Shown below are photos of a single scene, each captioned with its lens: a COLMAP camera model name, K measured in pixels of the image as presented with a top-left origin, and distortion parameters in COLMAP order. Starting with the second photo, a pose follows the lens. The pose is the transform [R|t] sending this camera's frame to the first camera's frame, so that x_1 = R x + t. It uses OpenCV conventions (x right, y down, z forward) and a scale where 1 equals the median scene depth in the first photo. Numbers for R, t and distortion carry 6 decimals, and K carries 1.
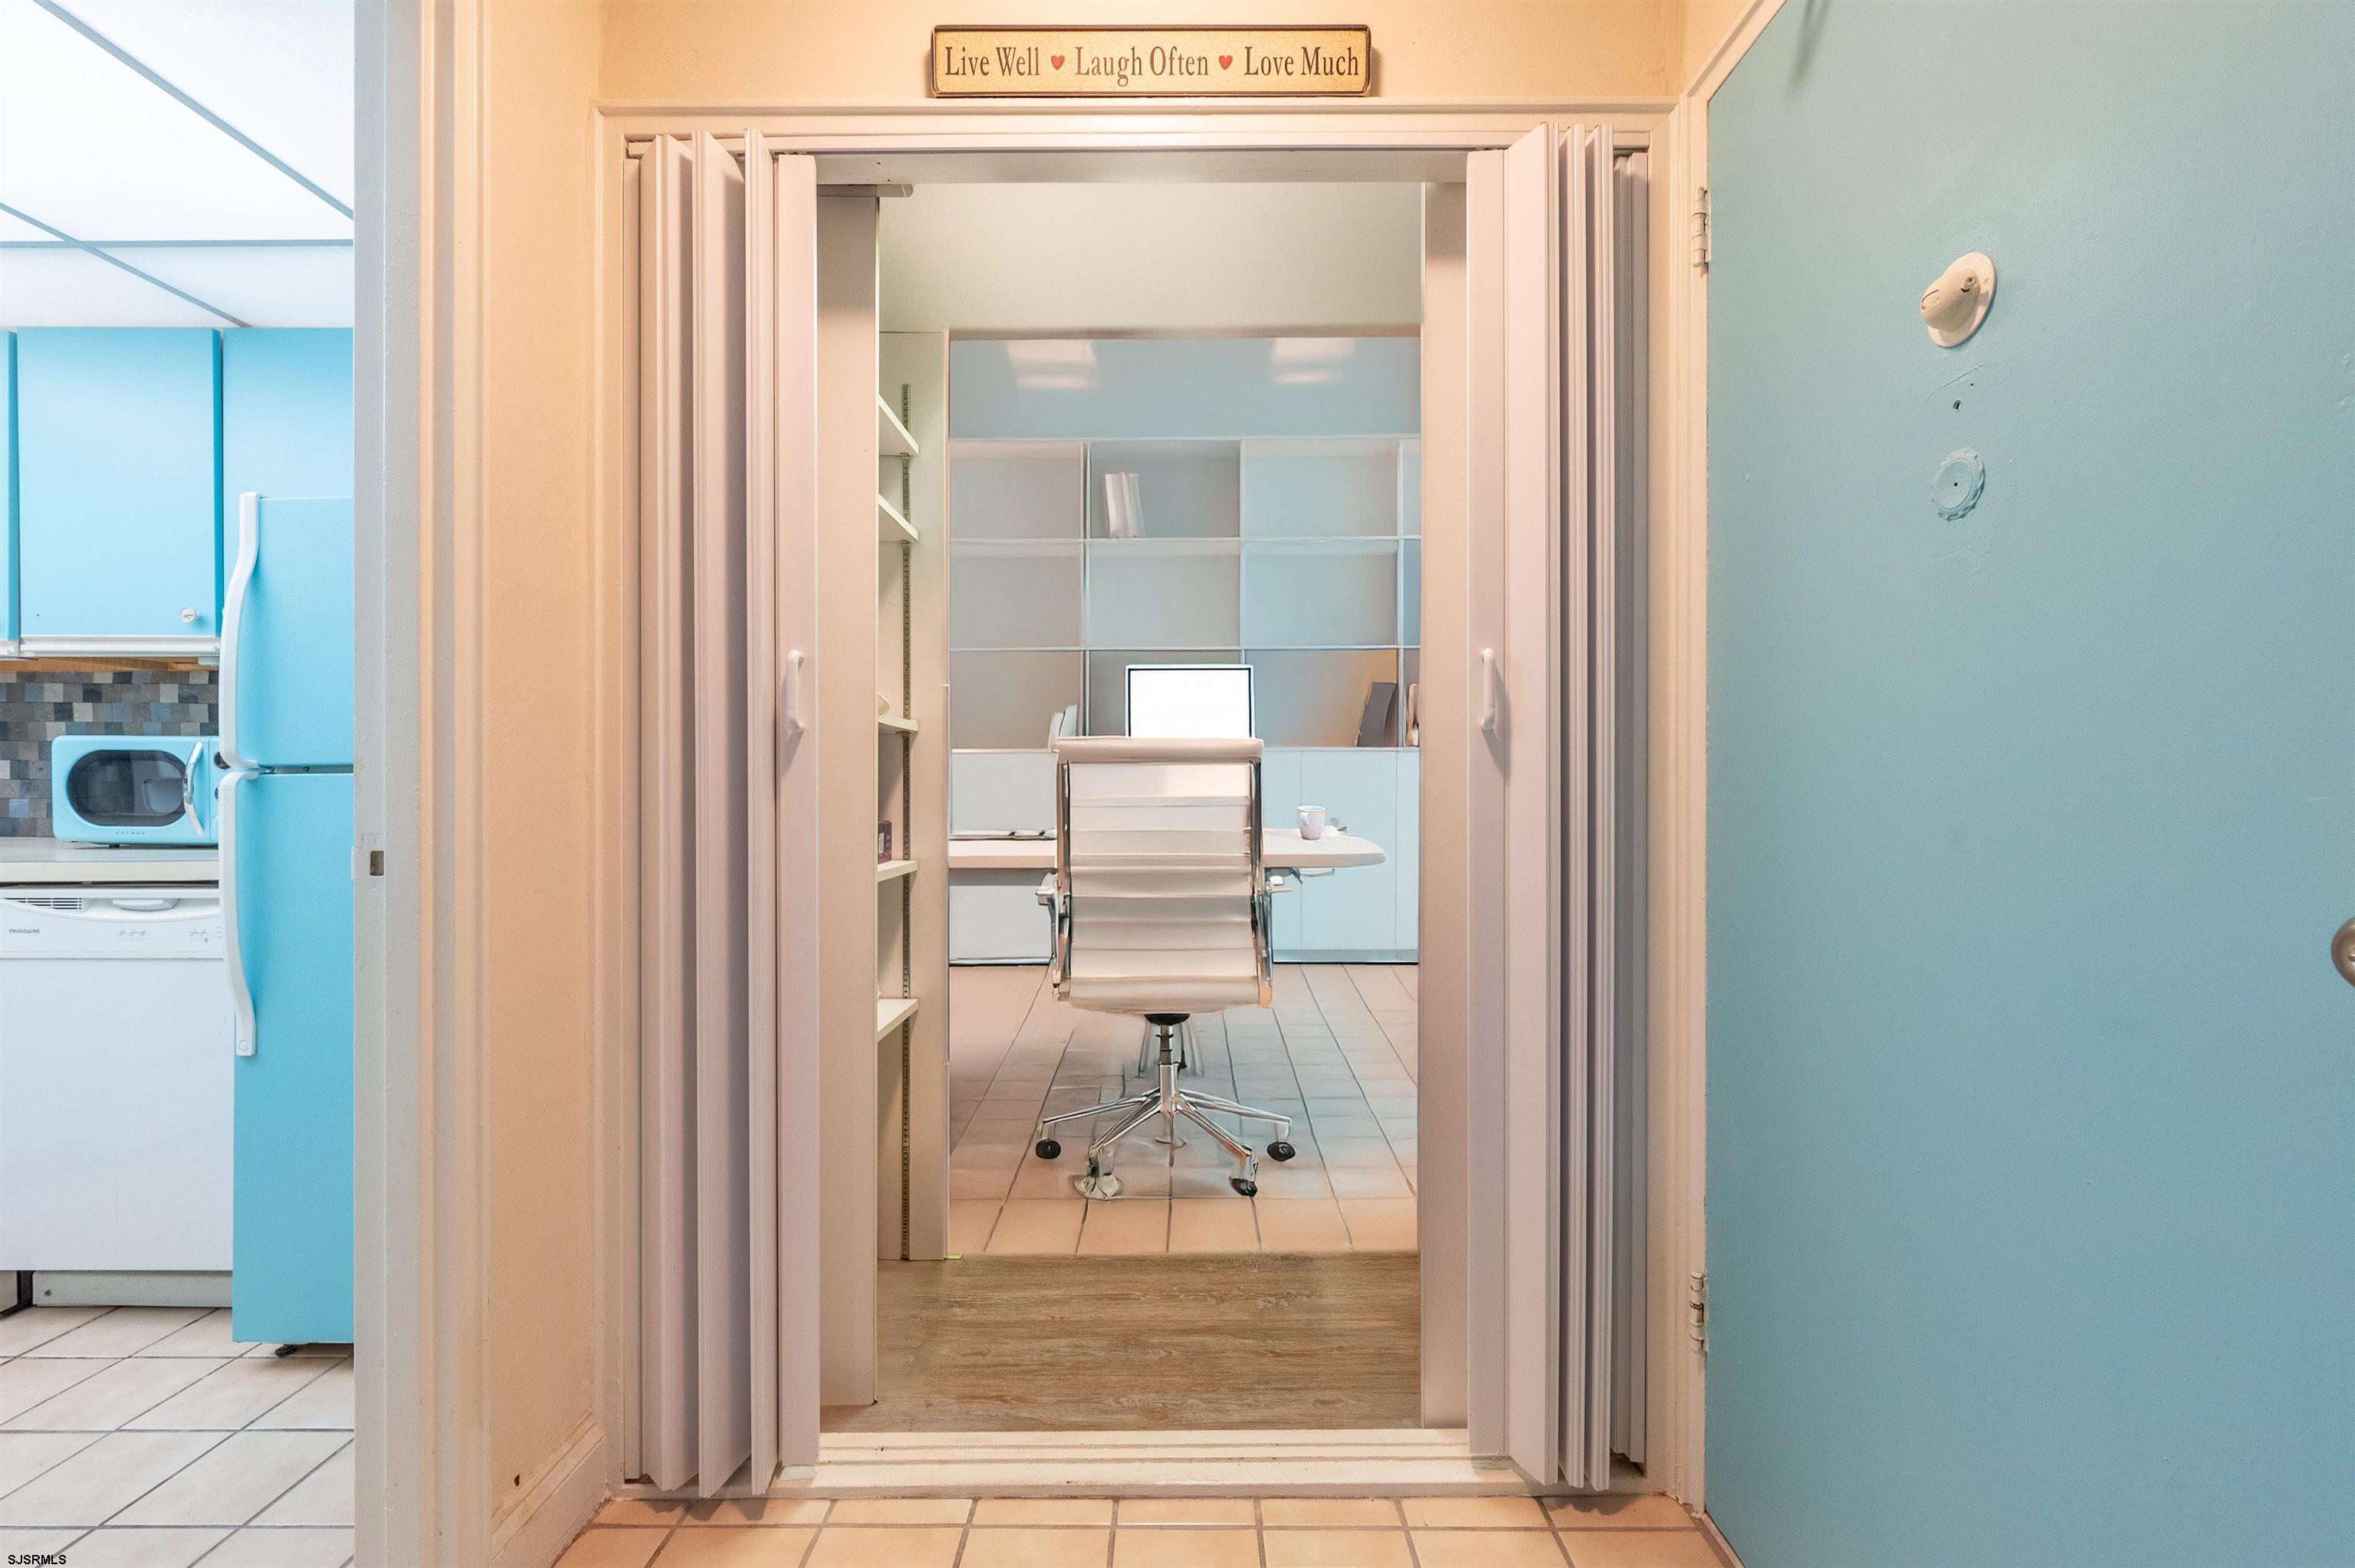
lens RADIAL K [[969.4, 0, 1188.3], [0, 969.4, 782.9], [0, 0, 1]] dist [-0.000072, 0.000056]
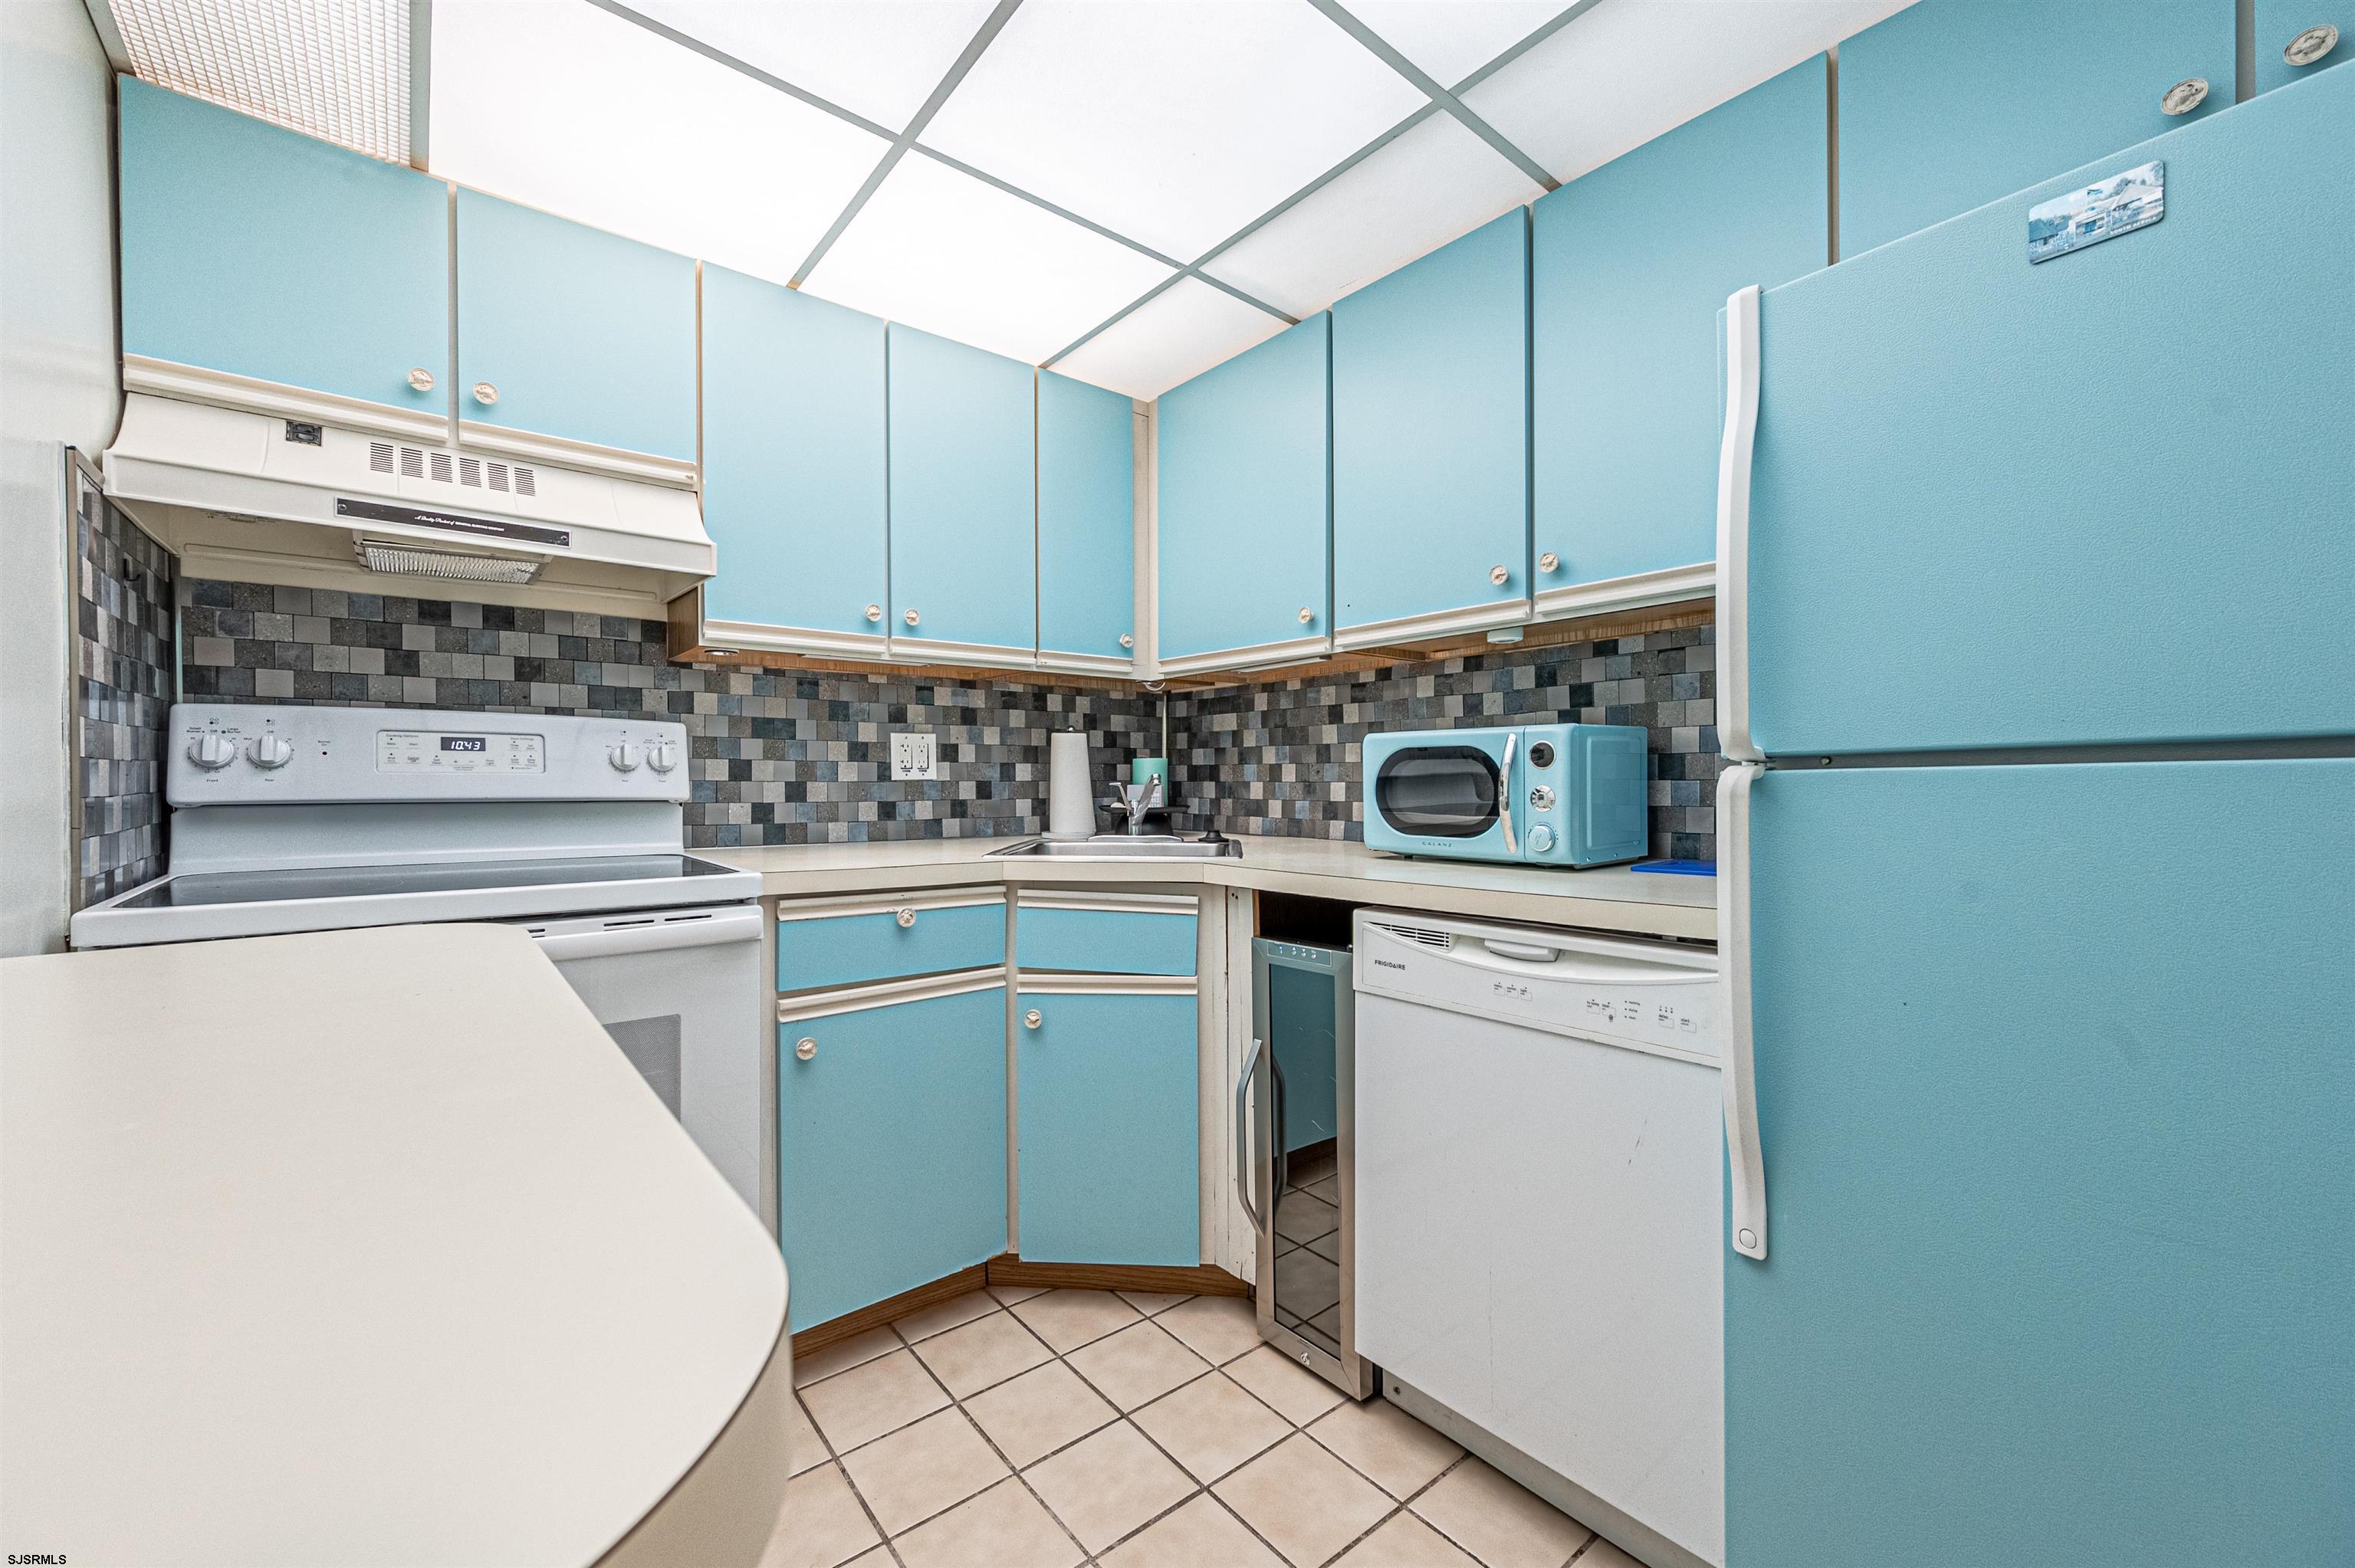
lens RADIAL K [[934.3, 0, 1166.2], [0, 934.3, 785.8], [0, 0, 1]] dist [0.000153, 0.000040]
pose [[0.628252, -0.000814, -0.778009, -0.597690], [0.002547, 0.999996, 0.001010, -0.001164], [0.778006, -0.002616, 0.628252, 0.298915]]
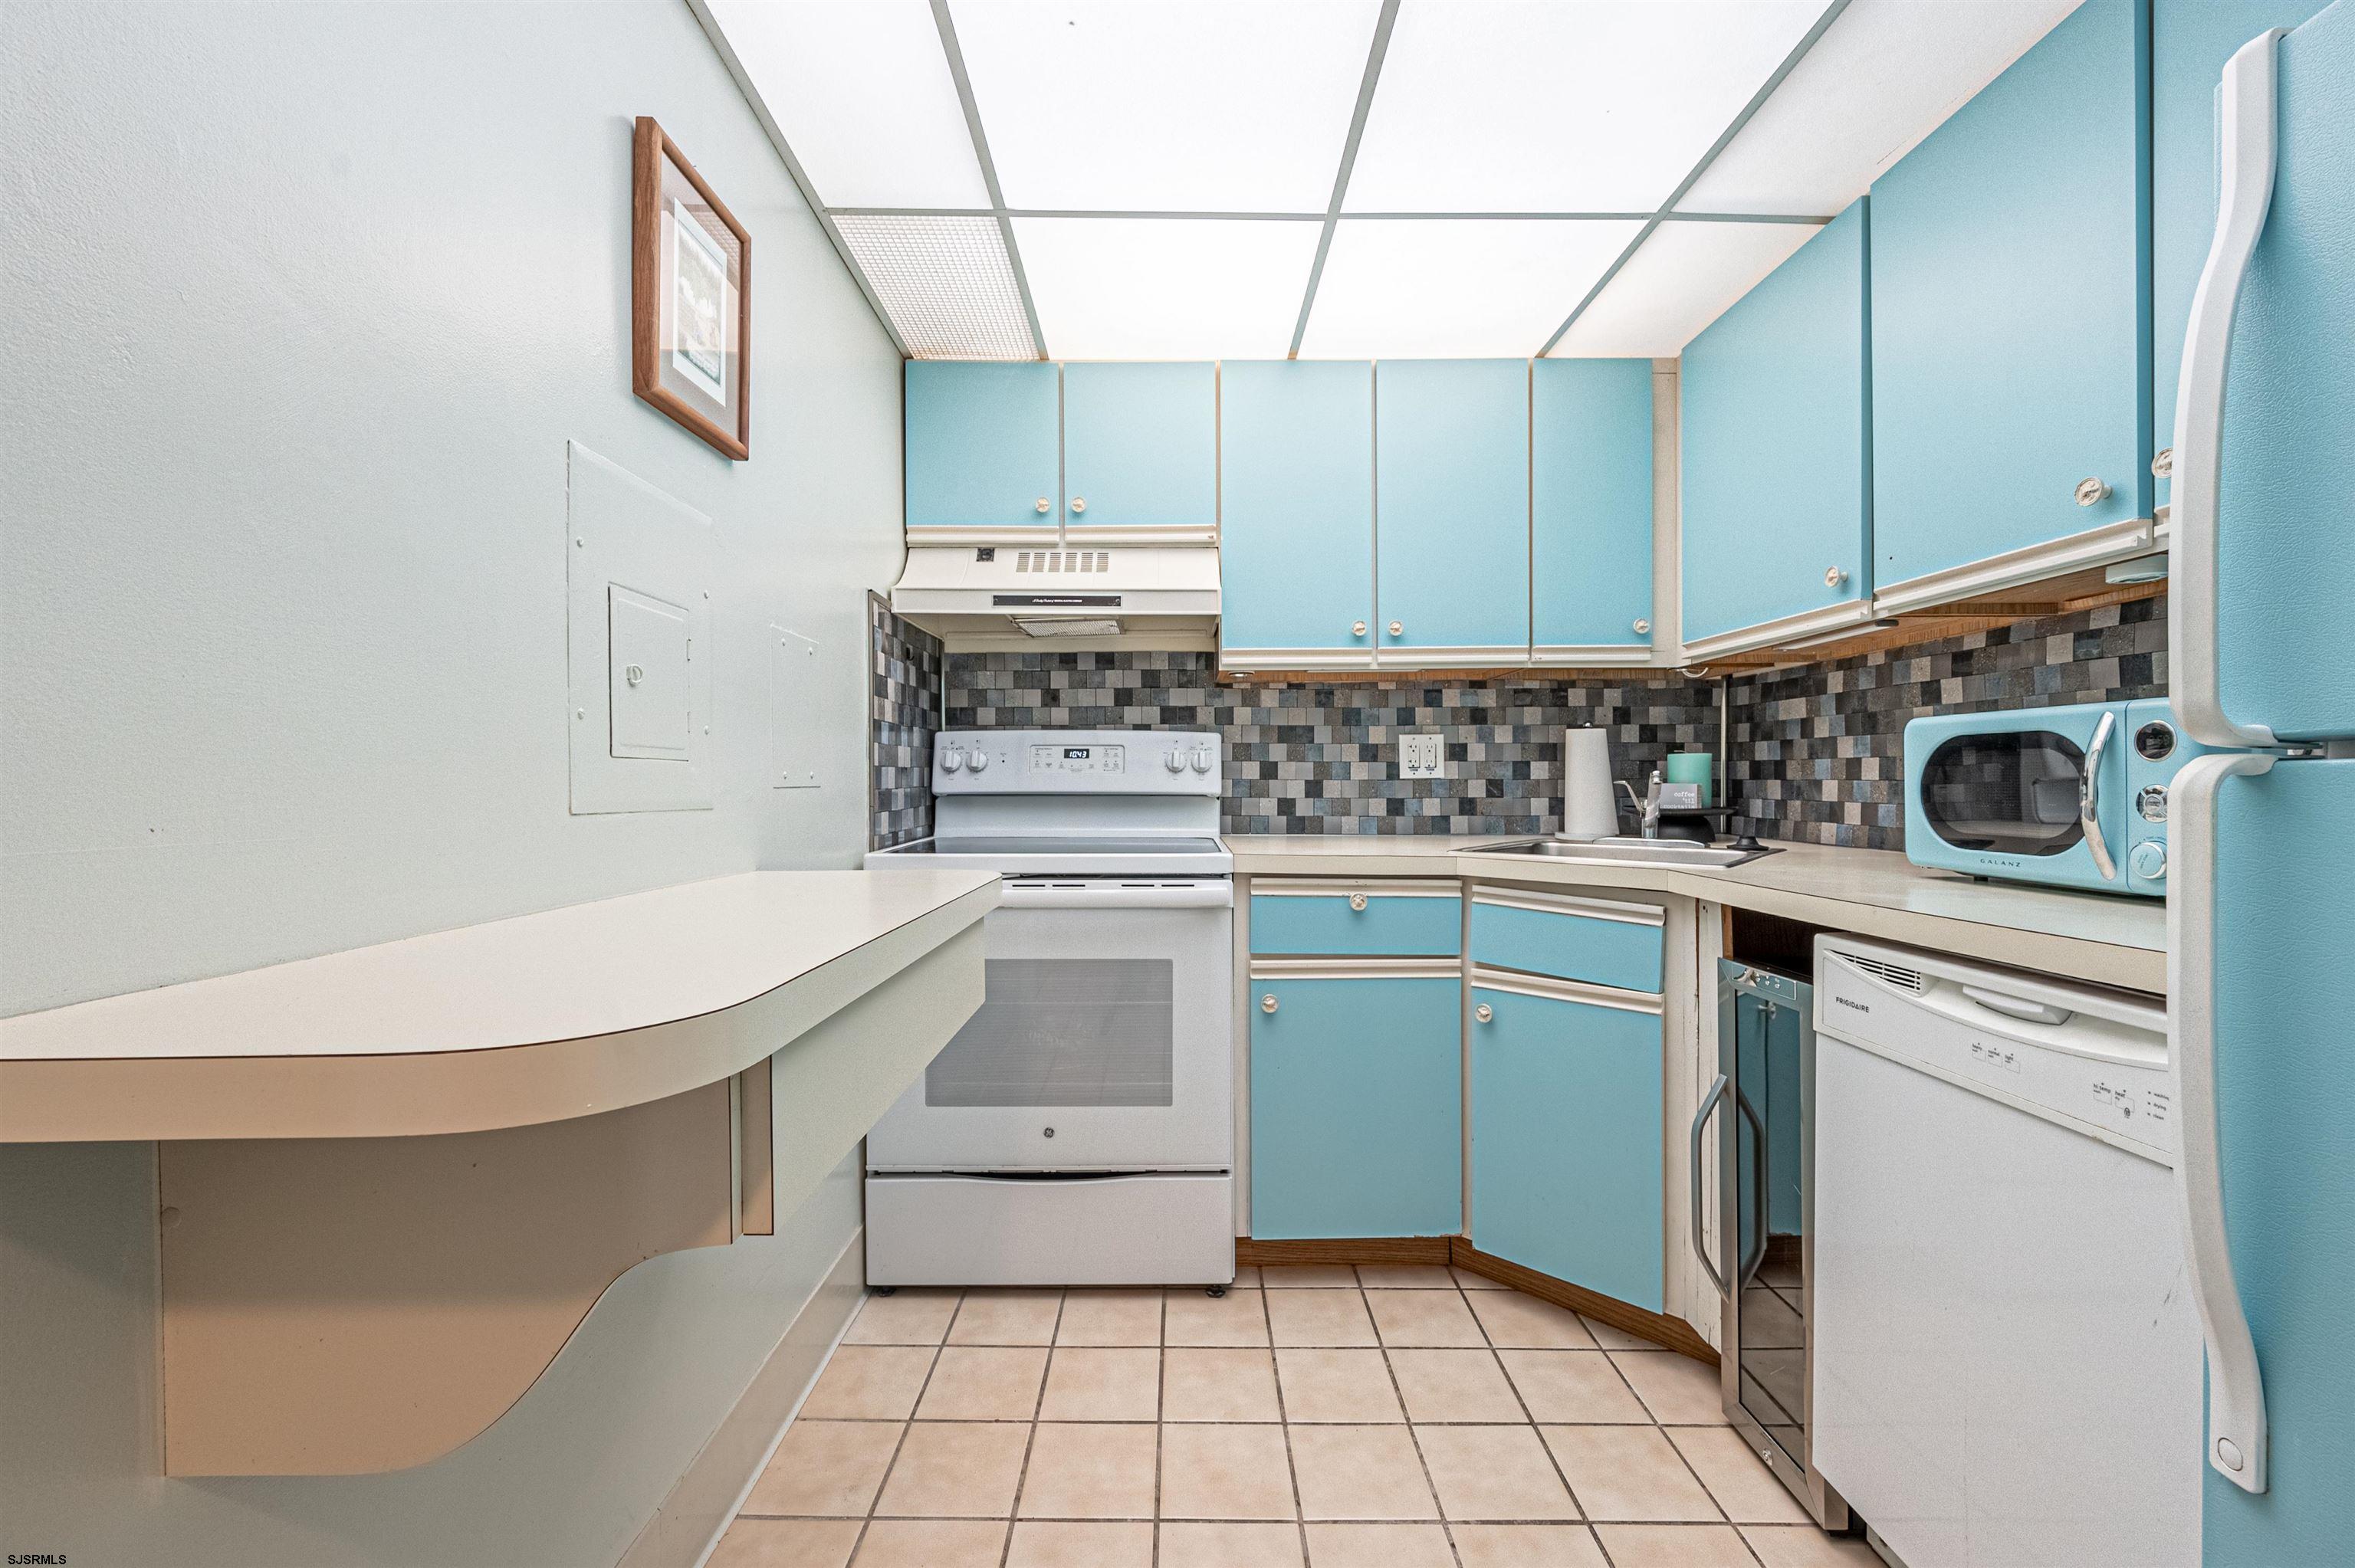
lens RADIAL K [[934.3, 0, 1170.2], [0, 934.3, 785.4], [0, 0, 1]] dist [0.000153, 0.000040]
pose [[-0.004646, 0.000834, -0.999989, -0.469170], [-0.000132, 1.000000, 0.000835, 0.000116], [0.999989, 0.000135, -0.004646, 0.452211]]
